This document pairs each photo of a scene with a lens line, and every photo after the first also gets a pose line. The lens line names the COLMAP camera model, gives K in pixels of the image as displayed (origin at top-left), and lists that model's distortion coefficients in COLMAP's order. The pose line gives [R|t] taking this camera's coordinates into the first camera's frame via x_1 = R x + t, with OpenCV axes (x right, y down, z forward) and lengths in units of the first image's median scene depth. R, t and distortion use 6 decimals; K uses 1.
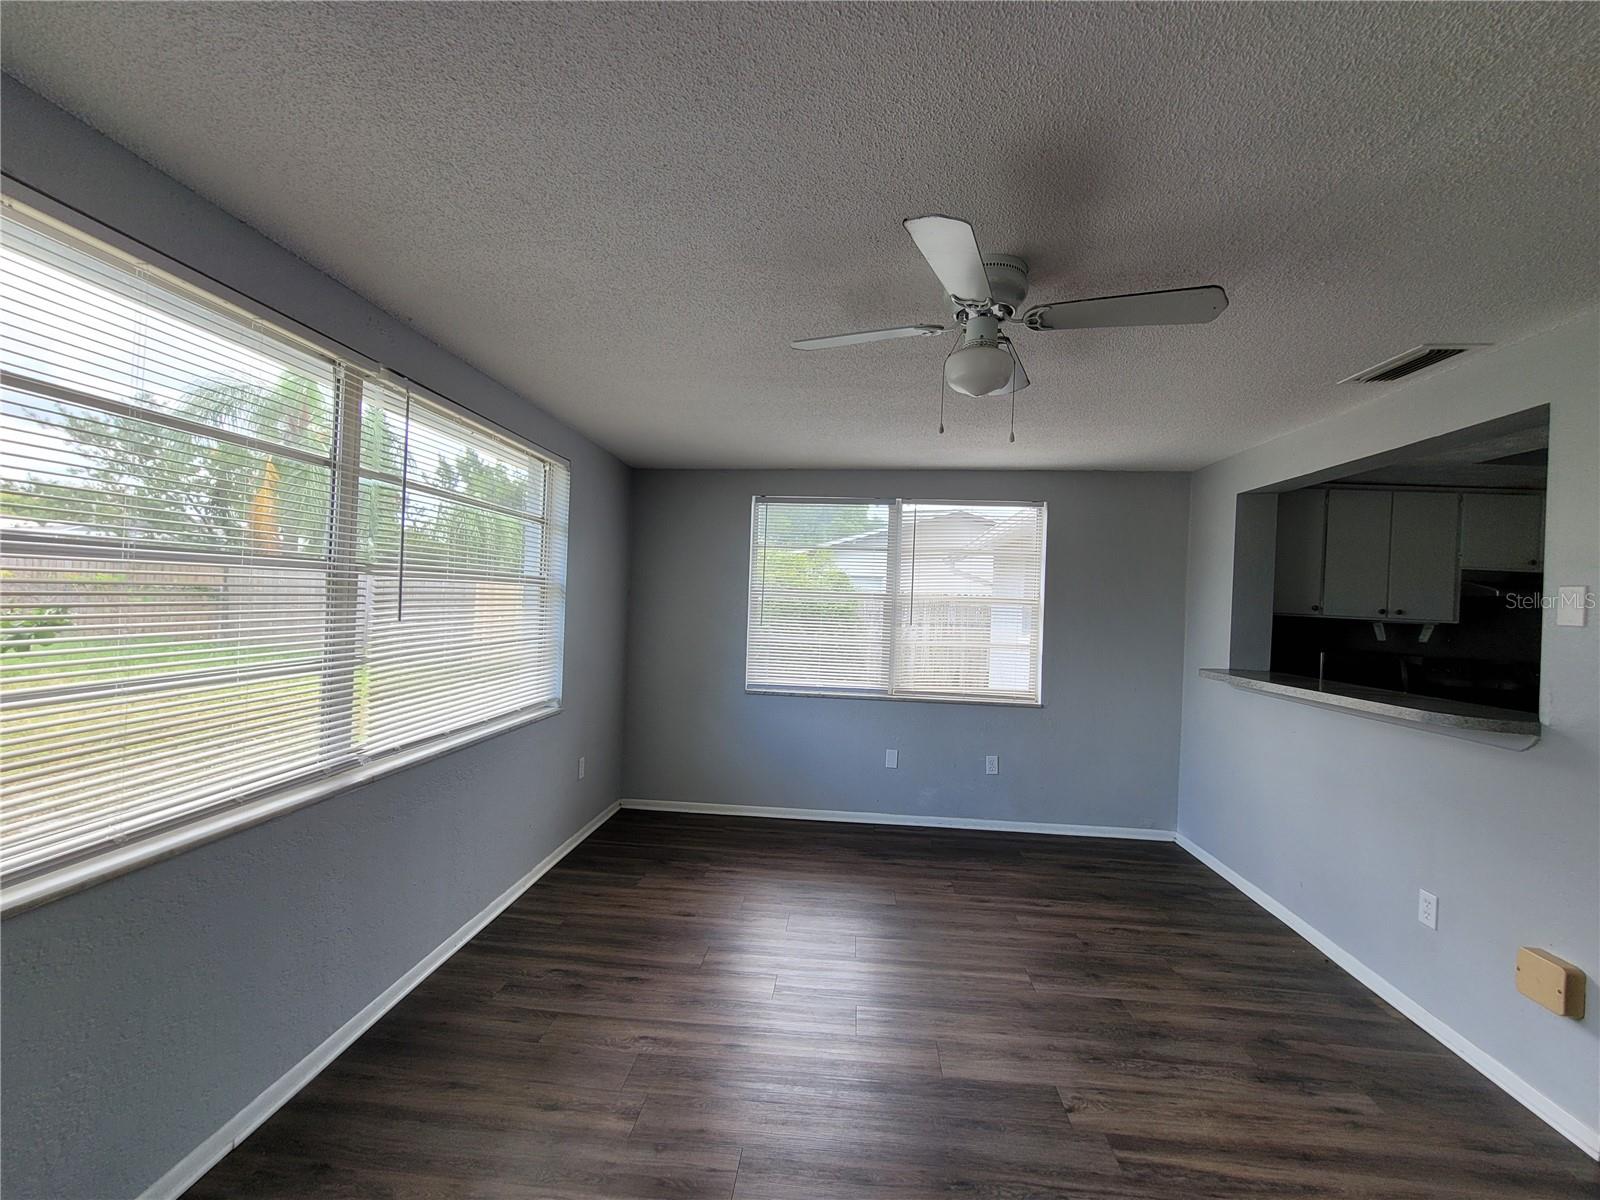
lens RADIAL K [[654.5, 0, 806.4], [0, 654.5, 600.2], [0, 0, 1]] dist [-0.002446, -0.000458]
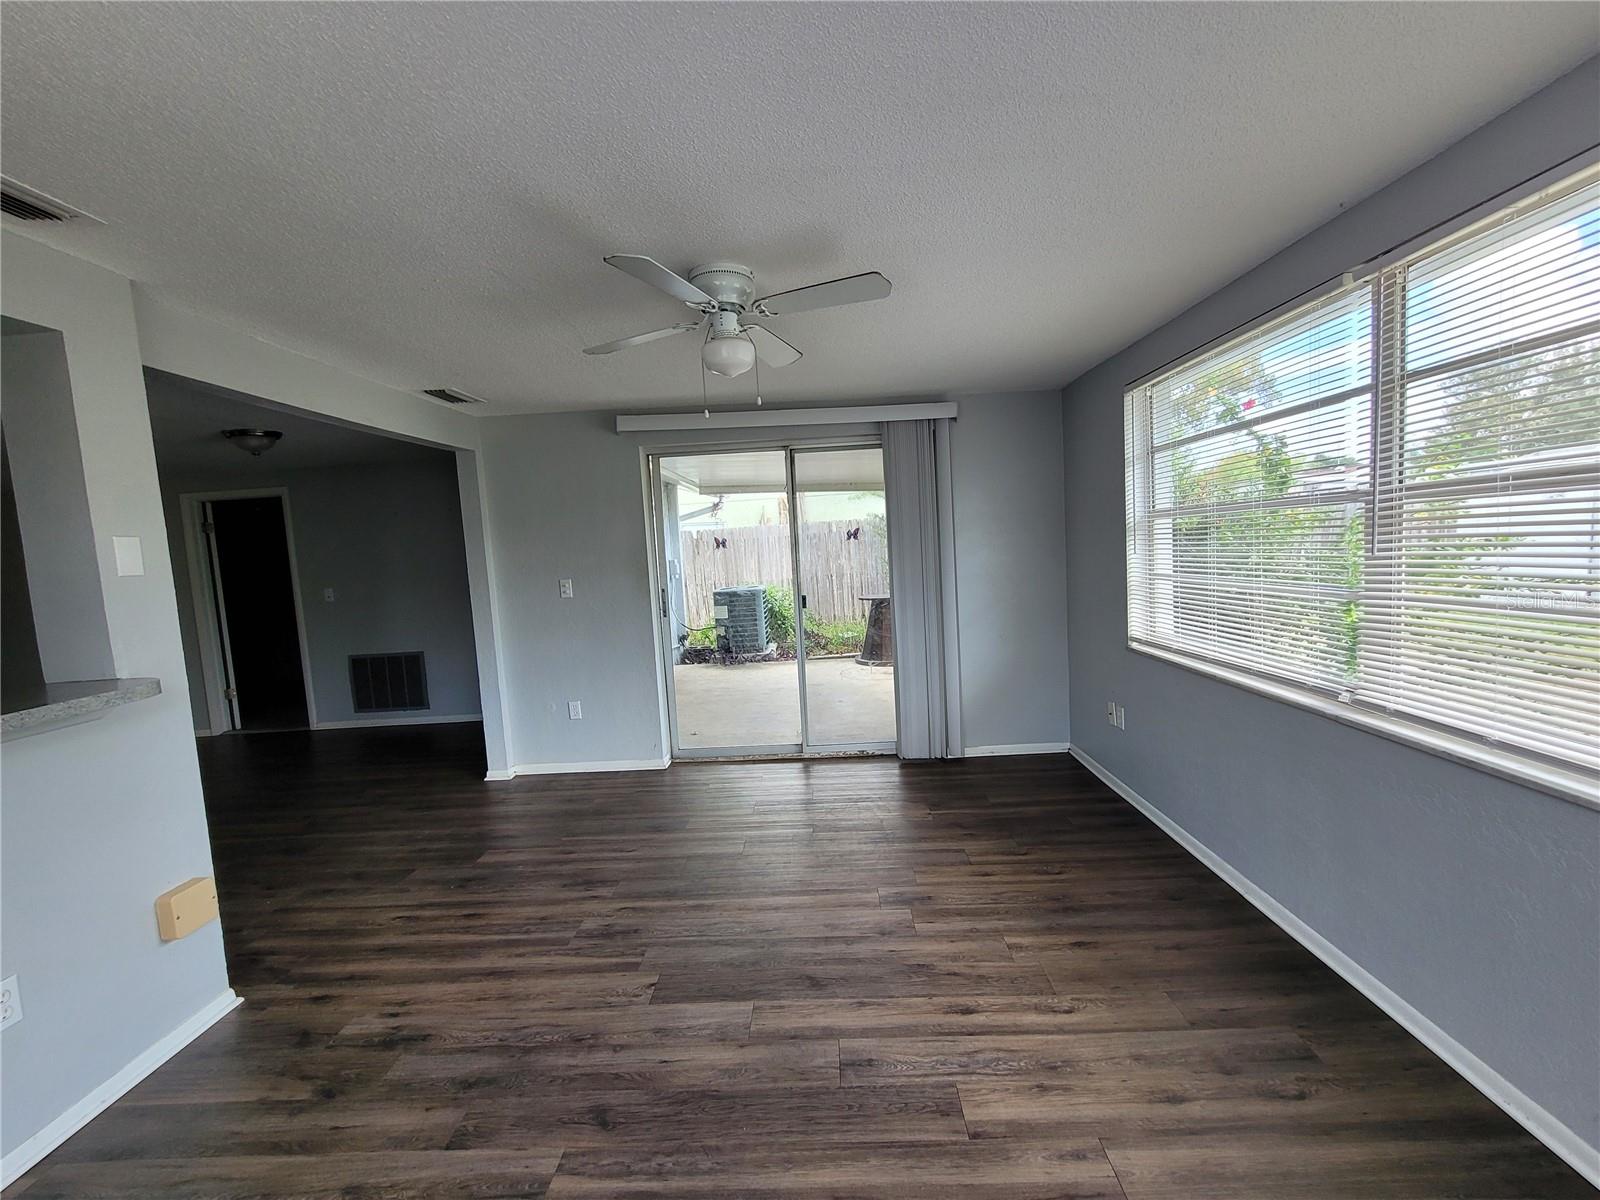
lens RADIAL K [[654.5, 0, 806.4], [0, 654.5, 600.2], [0, 0, 1]] dist [-0.002446, -0.000458]
pose [[-0.998421, 0.018807, -0.052924, 0.165153], [0.014554, 0.996718, 0.079629, 0.013903], [0.054248, 0.078733, -0.995419, 1.942843]]
